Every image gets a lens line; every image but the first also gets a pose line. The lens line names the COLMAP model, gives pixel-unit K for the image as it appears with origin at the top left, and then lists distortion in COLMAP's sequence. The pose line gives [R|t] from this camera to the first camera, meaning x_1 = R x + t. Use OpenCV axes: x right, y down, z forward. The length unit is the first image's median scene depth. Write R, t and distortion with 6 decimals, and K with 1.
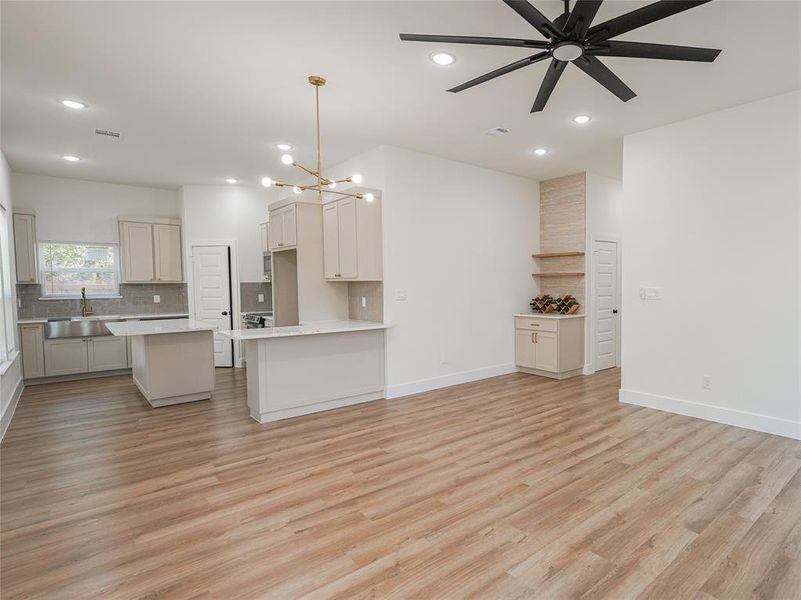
lens RADIAL K [[443.2, 0, 518.6], [0, 443.2, 303.6], [0, 0, 1]] dist [0.002135, -0.000817]
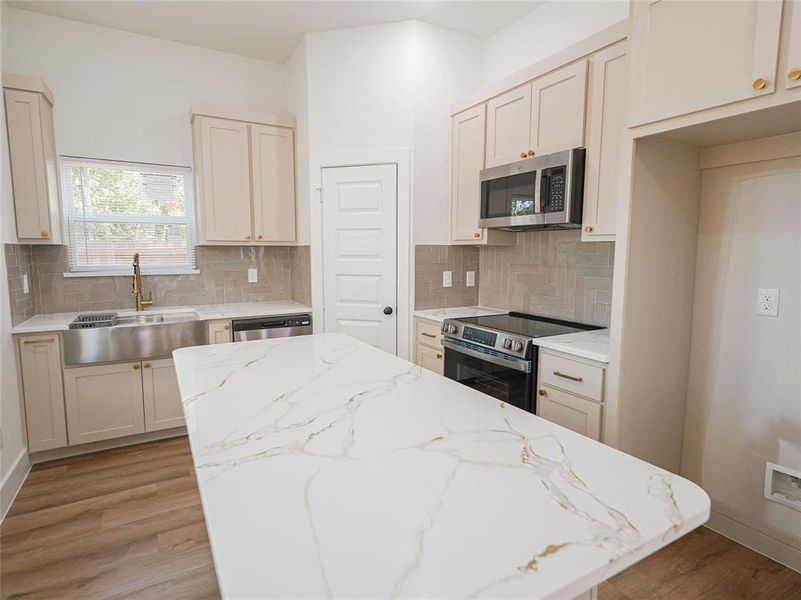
lens RADIAL K [[451.4, 0, 400.5], [0, 451.4, 300.0], [0, 0, 1]] dist [-0.001109, 0.000708]
pose [[0.959453, 0.038452, -0.279235, -0.551448], [-0.020217, 0.997488, 0.067896, -0.023712], [0.281144, -0.059498, 0.957819, 0.593546]]
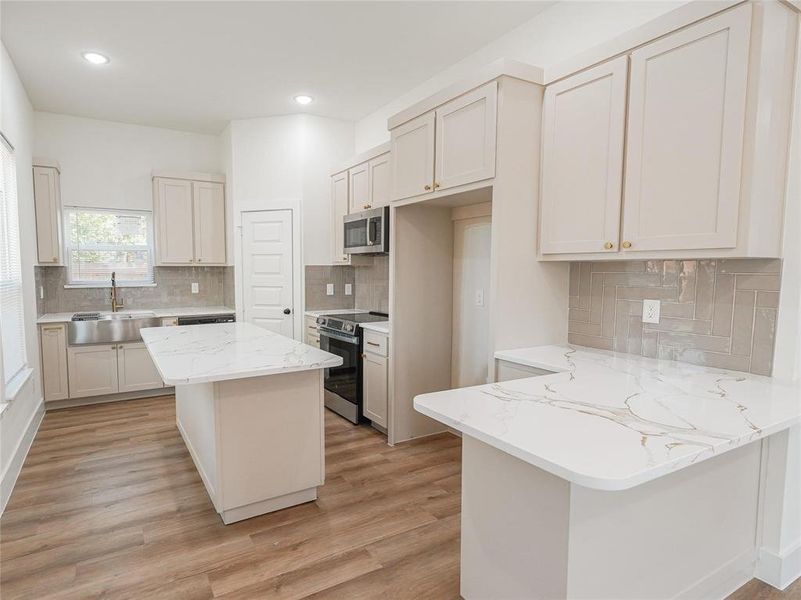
lens RADIAL K [[454.8, 0, 347.5], [0, 454.8, 305.6], [0, 0, 1]] dist [0.003278, 0.000494]
pose [[0.952921, 0.028255, -0.301900, -0.393147], [-0.017720, 0.999136, 0.037580, -0.015496], [0.302701, -0.030461, 0.952599, 0.409031]]
